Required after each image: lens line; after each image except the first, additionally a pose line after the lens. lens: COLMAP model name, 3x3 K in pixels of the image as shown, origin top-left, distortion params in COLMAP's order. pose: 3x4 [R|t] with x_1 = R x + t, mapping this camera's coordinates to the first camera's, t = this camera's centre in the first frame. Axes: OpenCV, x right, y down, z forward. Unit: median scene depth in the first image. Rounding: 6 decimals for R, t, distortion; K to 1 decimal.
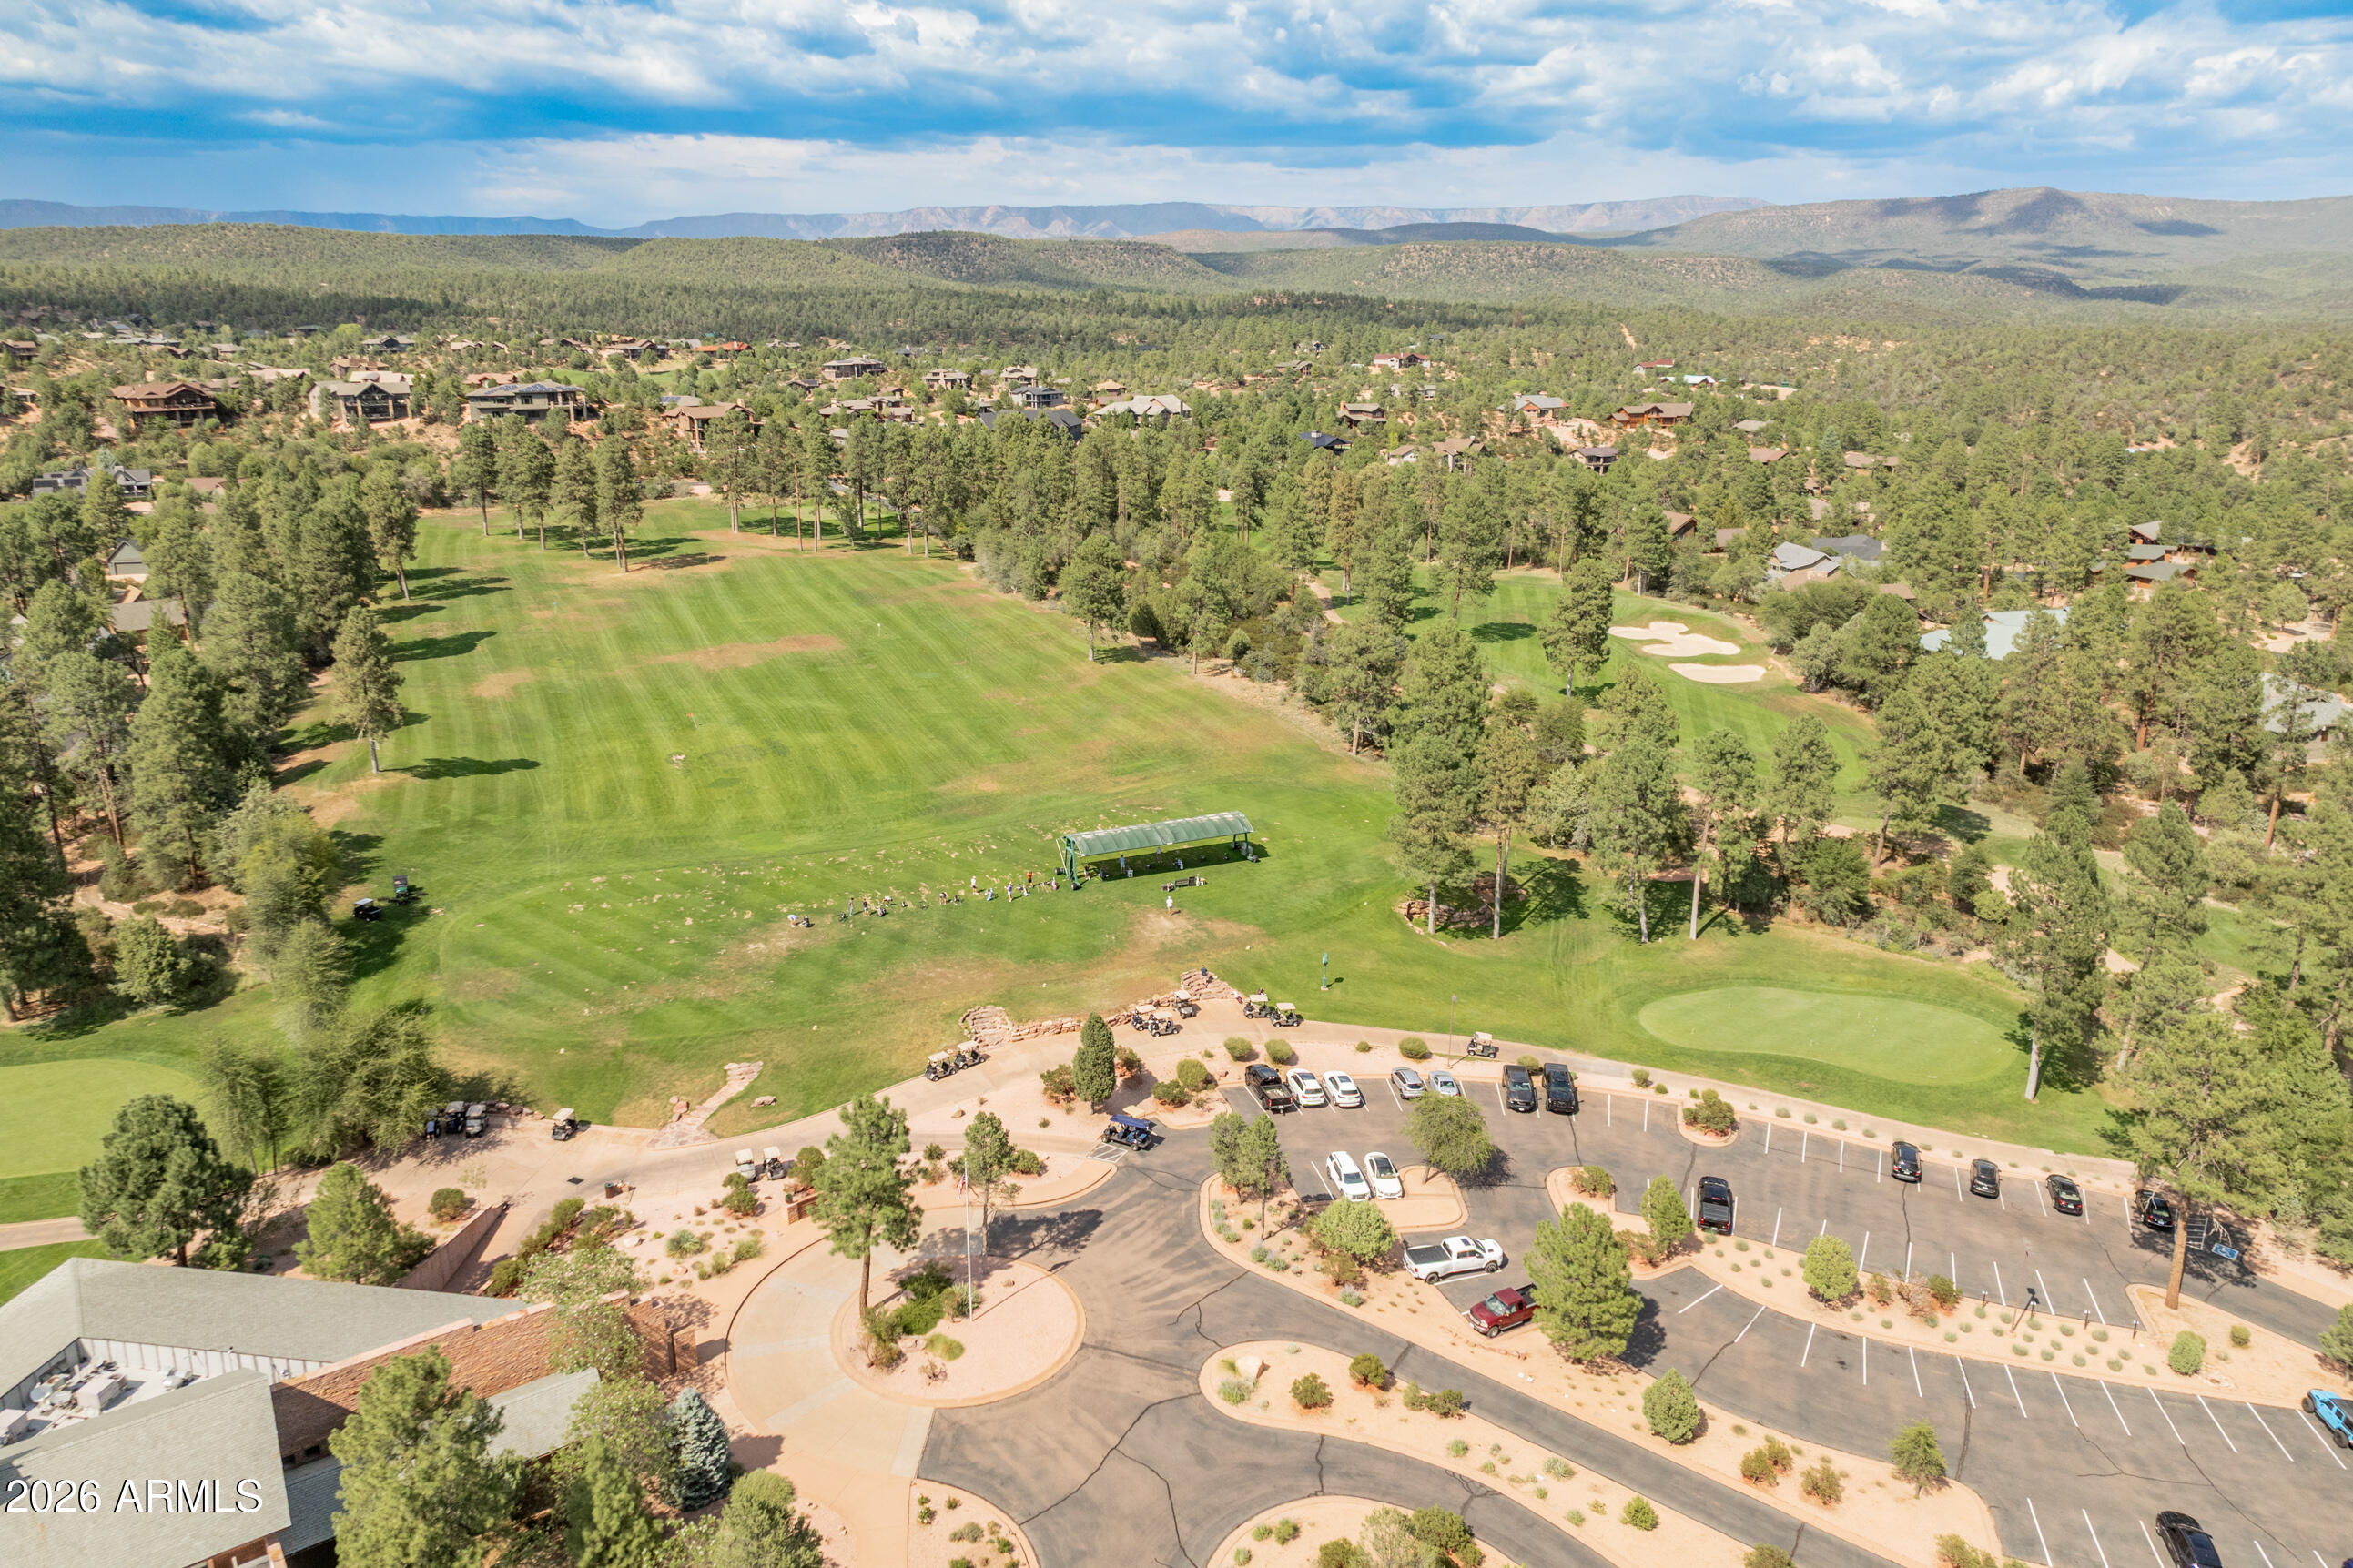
lens RADIAL K [[1604.8, 0, 1140.7], [0, 1604.8, 728.5], [0, 0, 1]] dist [-0.006016, 0.000404]
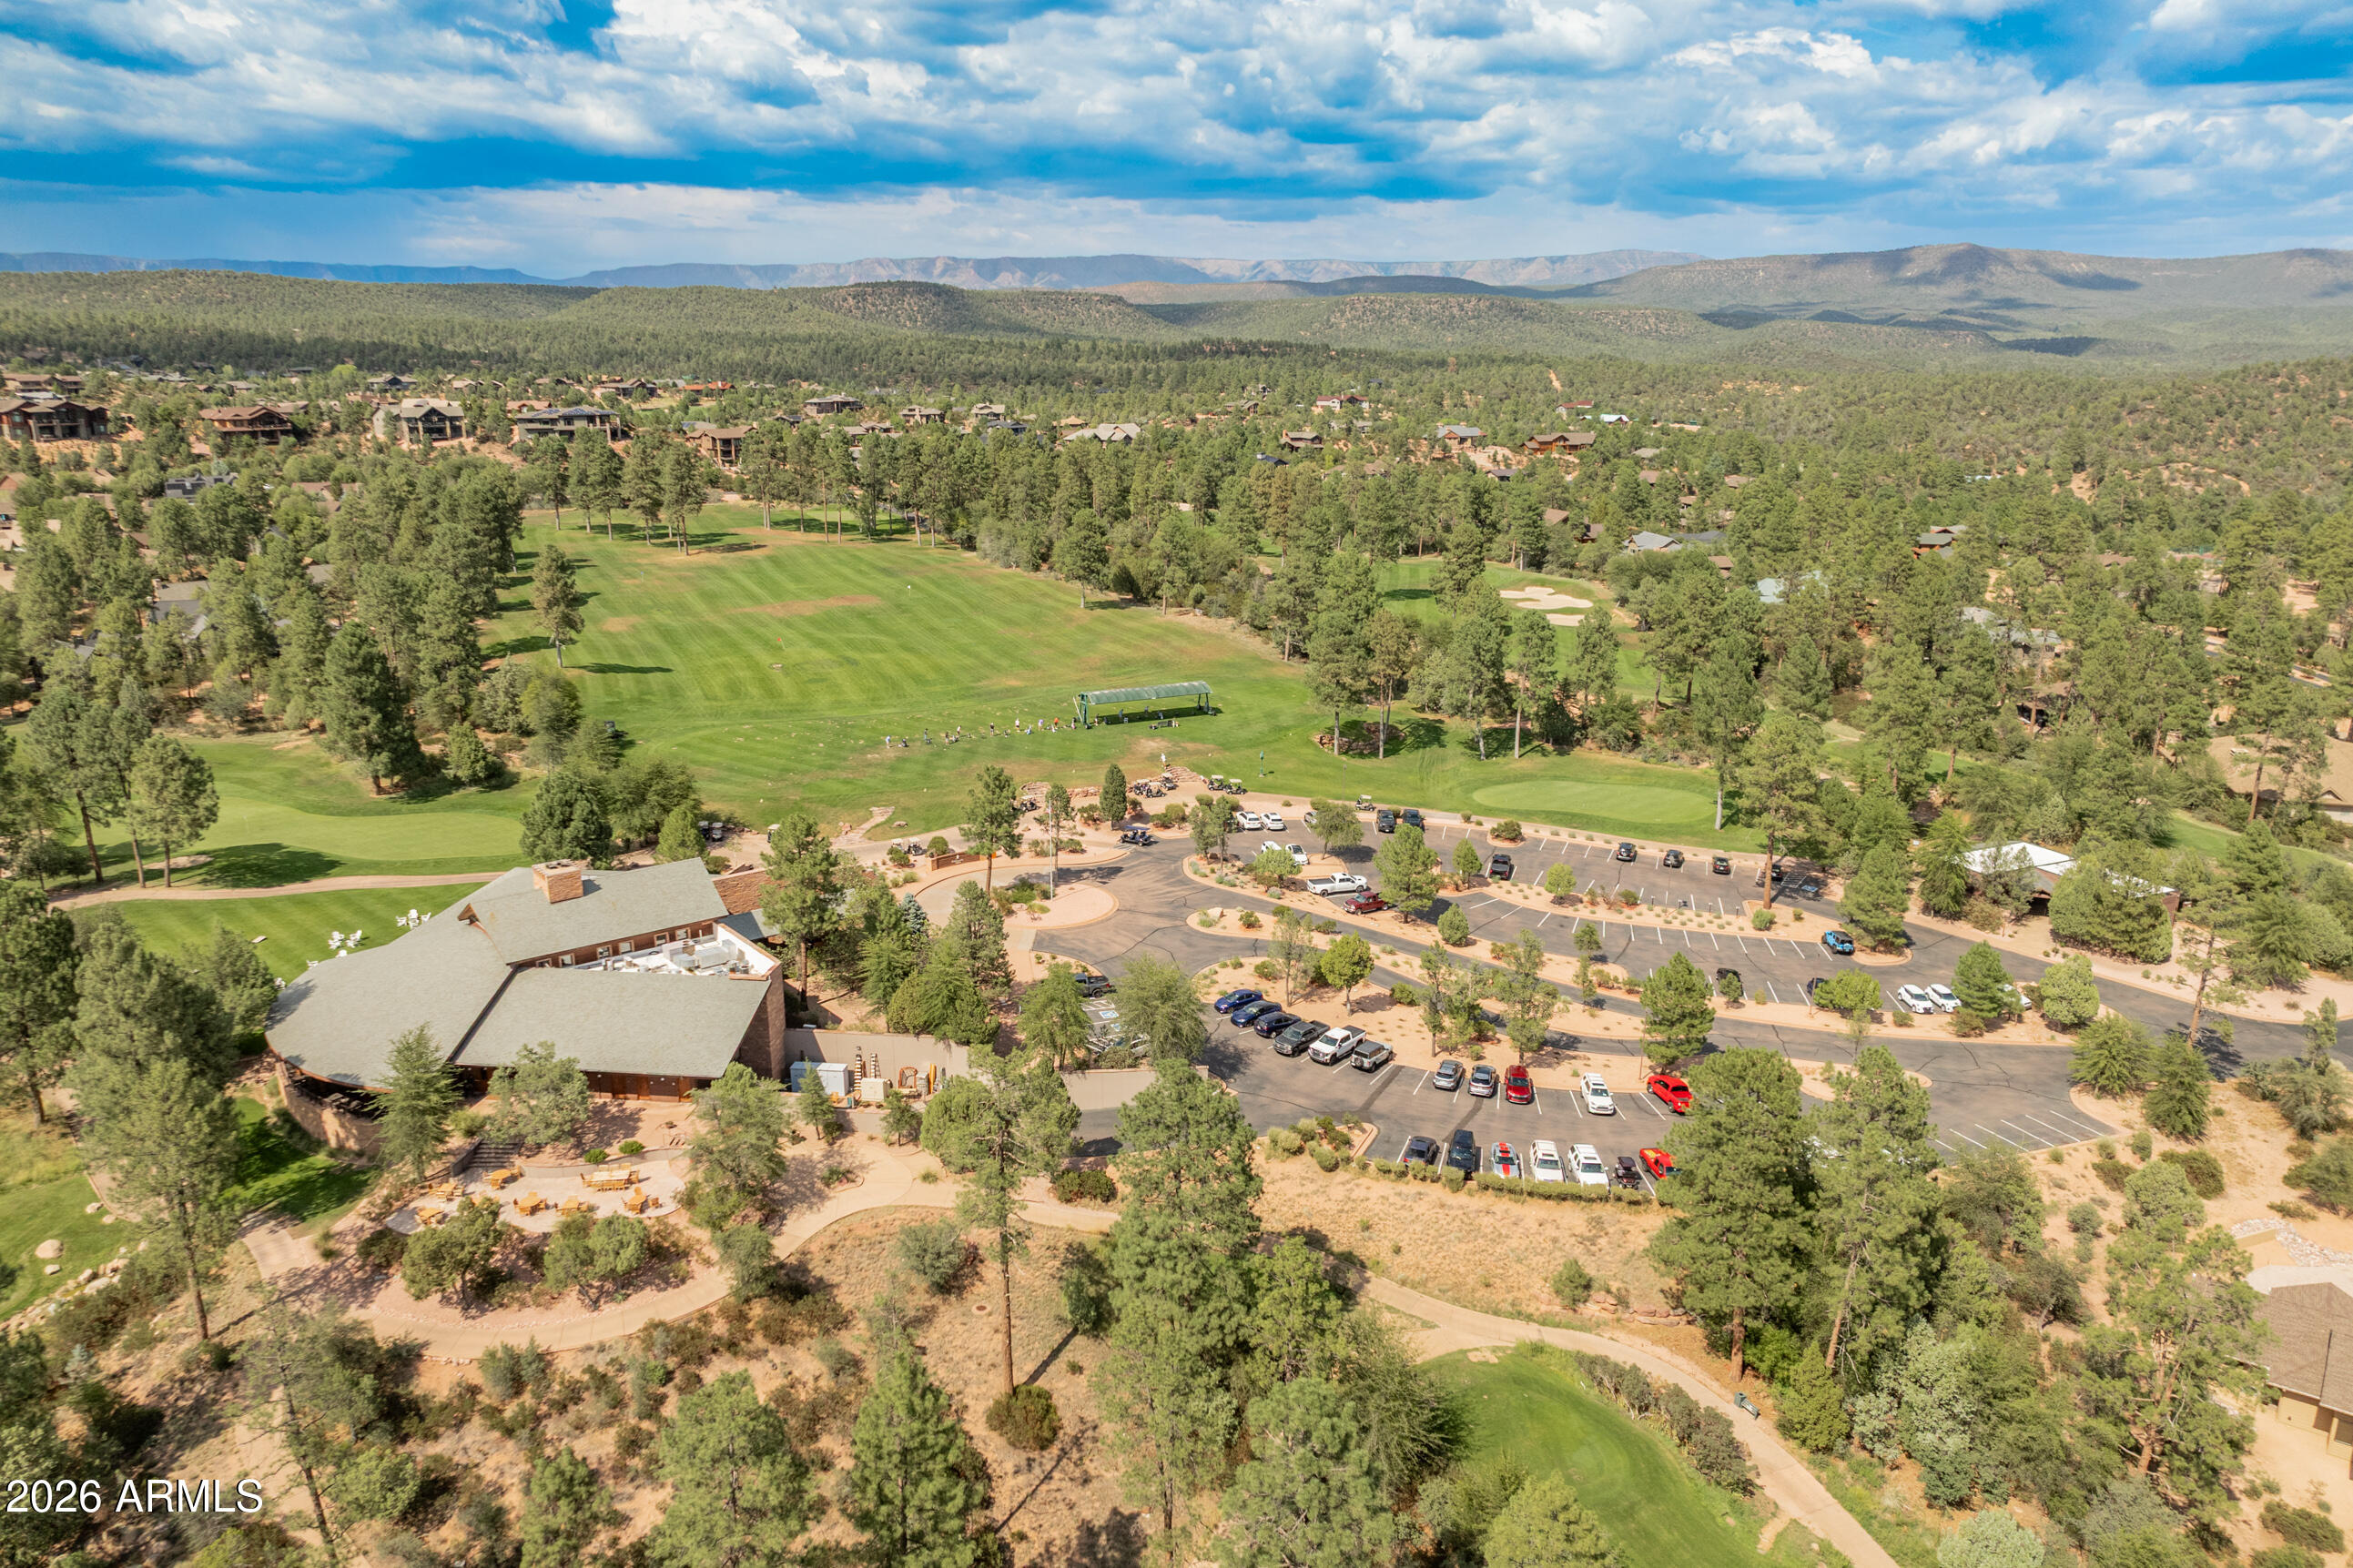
lens RADIAL K [[1607.8, 0, 1116.5], [0, 1607.8, 784.8], [0, 0, 1]] dist [0.002123, -0.019971]
pose [[0.999852, -0.000755, 0.017161, -0.013833], [0.000728, 0.999998, 0.001574, 0.051252], [-0.017162, -0.001562, 0.999851, -0.148775]]
